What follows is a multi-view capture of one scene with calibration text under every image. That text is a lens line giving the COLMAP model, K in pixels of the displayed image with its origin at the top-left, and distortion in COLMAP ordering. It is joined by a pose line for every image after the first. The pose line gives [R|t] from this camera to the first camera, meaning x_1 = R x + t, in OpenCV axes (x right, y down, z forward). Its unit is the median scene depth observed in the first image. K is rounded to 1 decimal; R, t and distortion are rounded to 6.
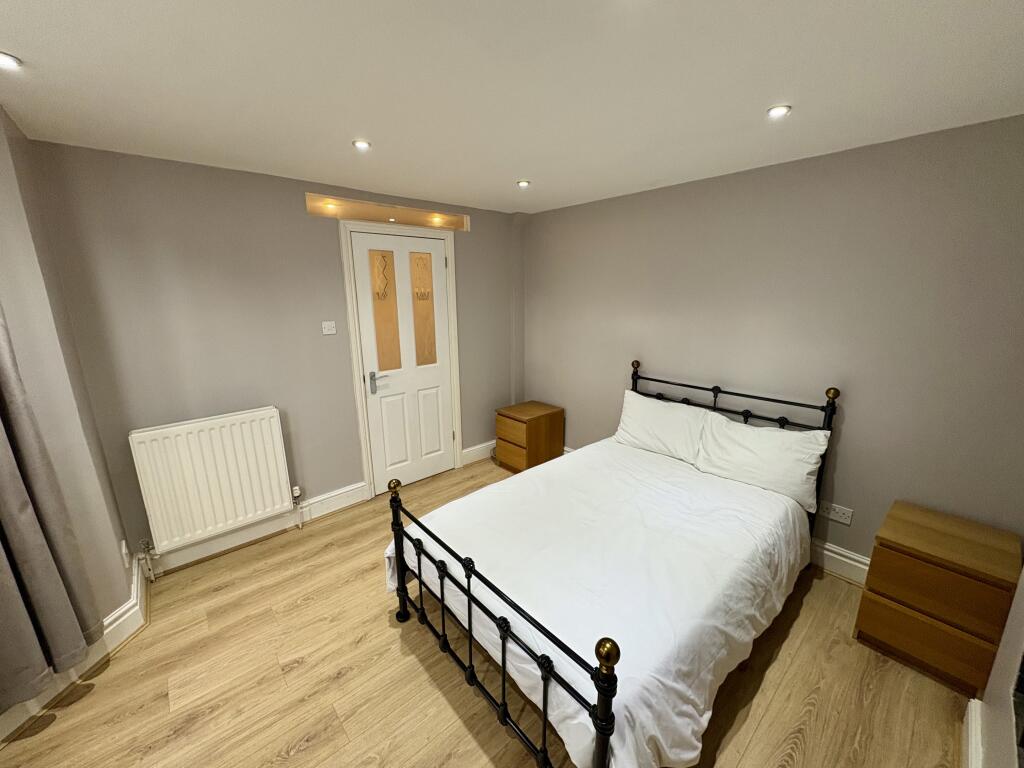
lens RADIAL K [[408.5, 0, 512.0], [0, 408.5, 384.0], [0, 0, 1]] dist [0.000368, 0.000341]
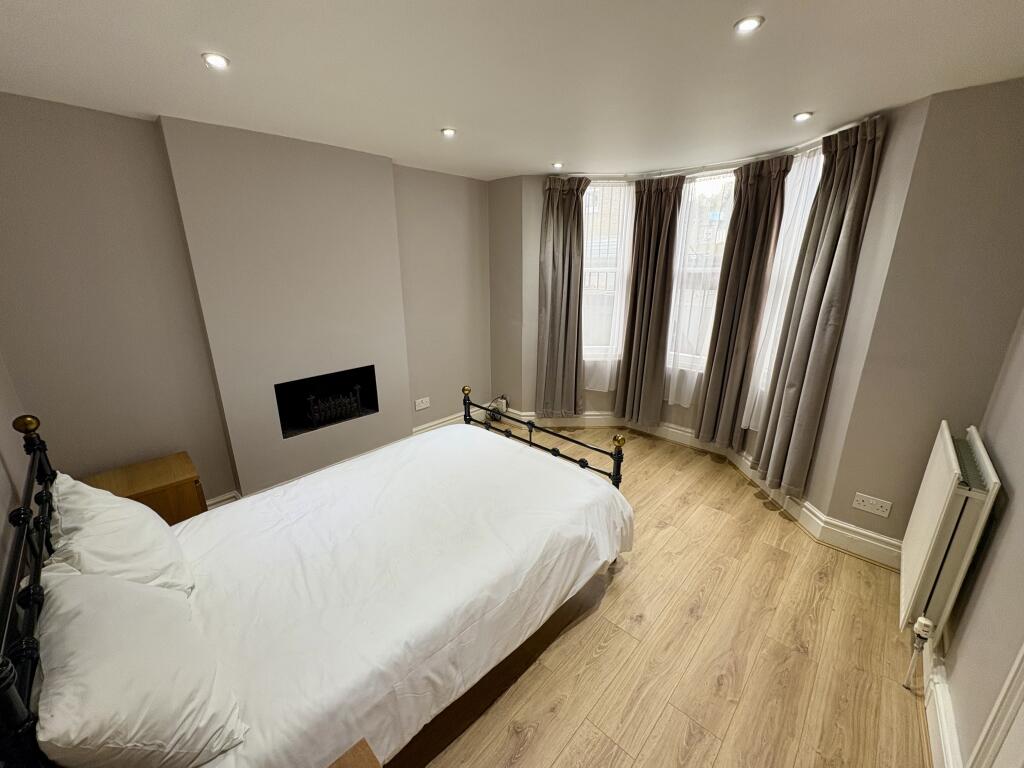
lens RADIAL K [[408.5, 0, 512.0], [0, 408.5, 384.0], [0, 0, 1]] dist [0.000368, 0.000341]
pose [[-0.995517, 0.033957, -0.088281, 0.078565], [-0.014718, 0.866356, 0.499211, -0.374222], [0.093435, 0.498272, -0.861972, 1.640907]]
